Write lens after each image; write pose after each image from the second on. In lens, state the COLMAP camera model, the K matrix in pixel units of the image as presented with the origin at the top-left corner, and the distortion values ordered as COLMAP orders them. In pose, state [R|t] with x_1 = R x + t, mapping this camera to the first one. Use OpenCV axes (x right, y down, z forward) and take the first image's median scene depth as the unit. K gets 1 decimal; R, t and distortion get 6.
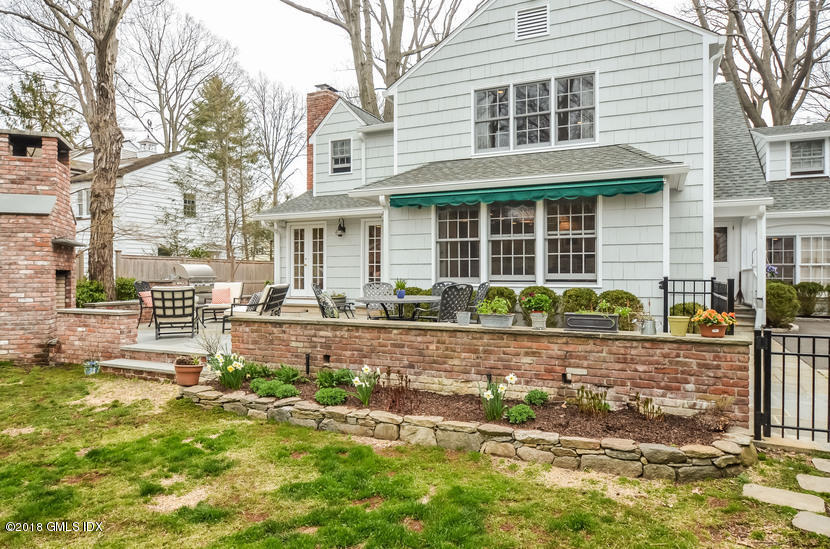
lens RADIAL K [[531.6, 0, 417.8], [0, 531.6, 274.0], [0, 0, 1]] dist [-0.006952, -0.000074]
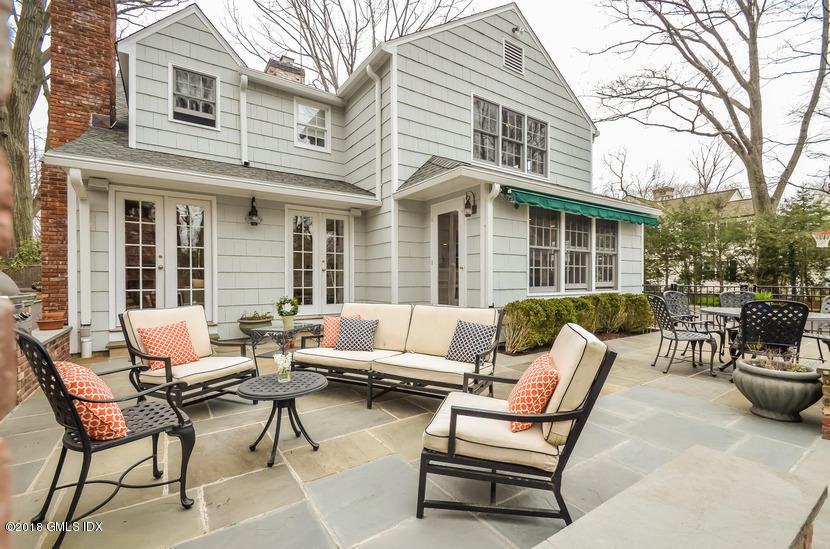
lens RADIAL K [[374.8, 0, 419.7], [0, 374.8, 283.0], [0, 0, 1]] dist [0.000744, -0.000468]
pose [[0.502227, -0.008414, 0.864695, -0.575939], [-0.001018, 0.999946, 0.010321, -0.005922], [-0.864735, -0.006063, 0.502192, 0.776906]]
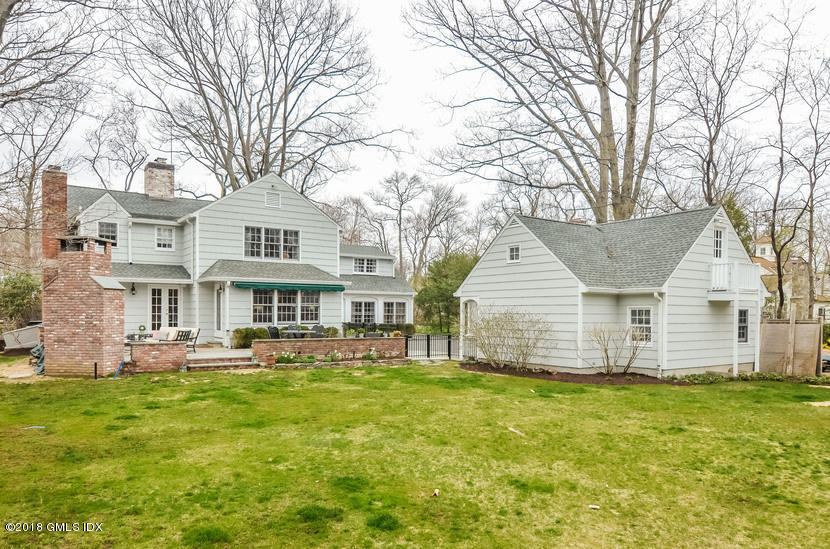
lens RADIAL K [[601.0, 0, 397.8], [0, 601.0, 312.7], [0, 0, 1]] dist [-0.008387, -0.002276]
pose [[0.521479, 0.001515, 0.853263, -1.559974], [-0.008686, 0.999956, 0.003534, -0.041972], [-0.853220, -0.009254, 0.521469, -0.665221]]
